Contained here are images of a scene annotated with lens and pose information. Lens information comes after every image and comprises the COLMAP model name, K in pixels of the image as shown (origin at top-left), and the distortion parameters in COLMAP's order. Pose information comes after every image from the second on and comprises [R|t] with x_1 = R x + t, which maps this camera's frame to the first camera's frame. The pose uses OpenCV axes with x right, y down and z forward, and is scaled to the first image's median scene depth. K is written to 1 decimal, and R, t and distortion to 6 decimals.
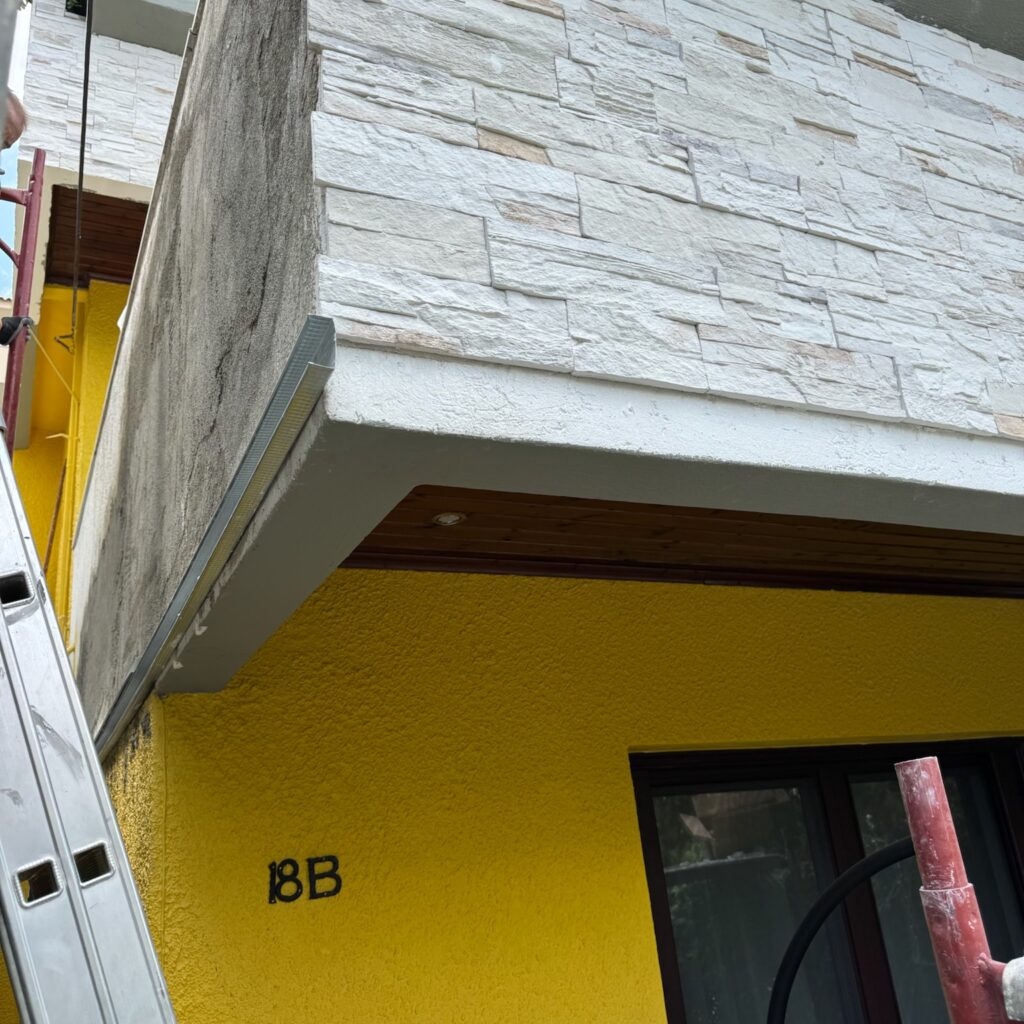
lens RADIAL K [[964.8, 0, 512.0], [0, 964.8, 512.0], [0, 0, 1]] dist [0.175857, -0.396306]
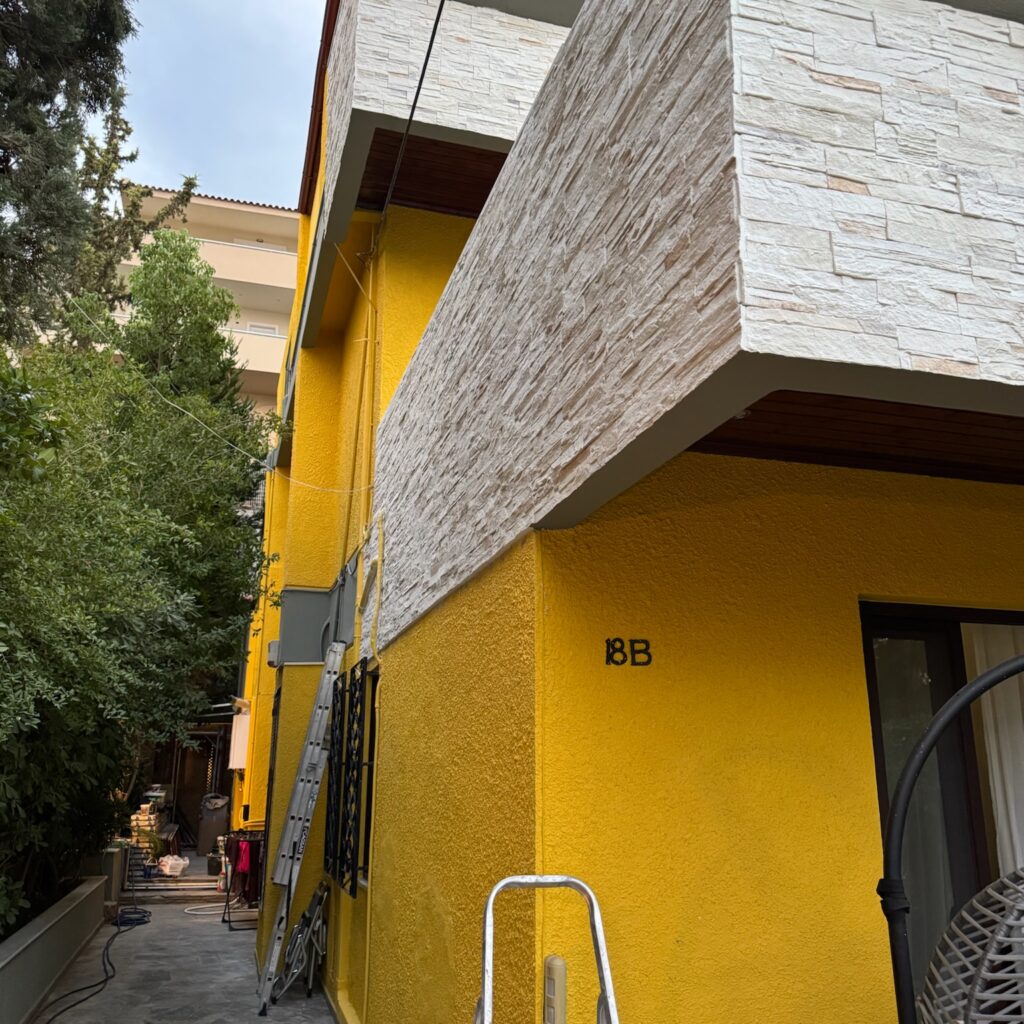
lens RADIAL K [[957.8, 0, 509.0], [0, 957.8, 514.7], [0, 0, 1]] dist [0.073153, -0.128907]
pose [[0.979229, 0.059609, -0.193799, -0.203417], [-0.039509, 0.993583, 0.105976, 0.032636], [0.198873, -0.096118, 0.975300, -0.750424]]
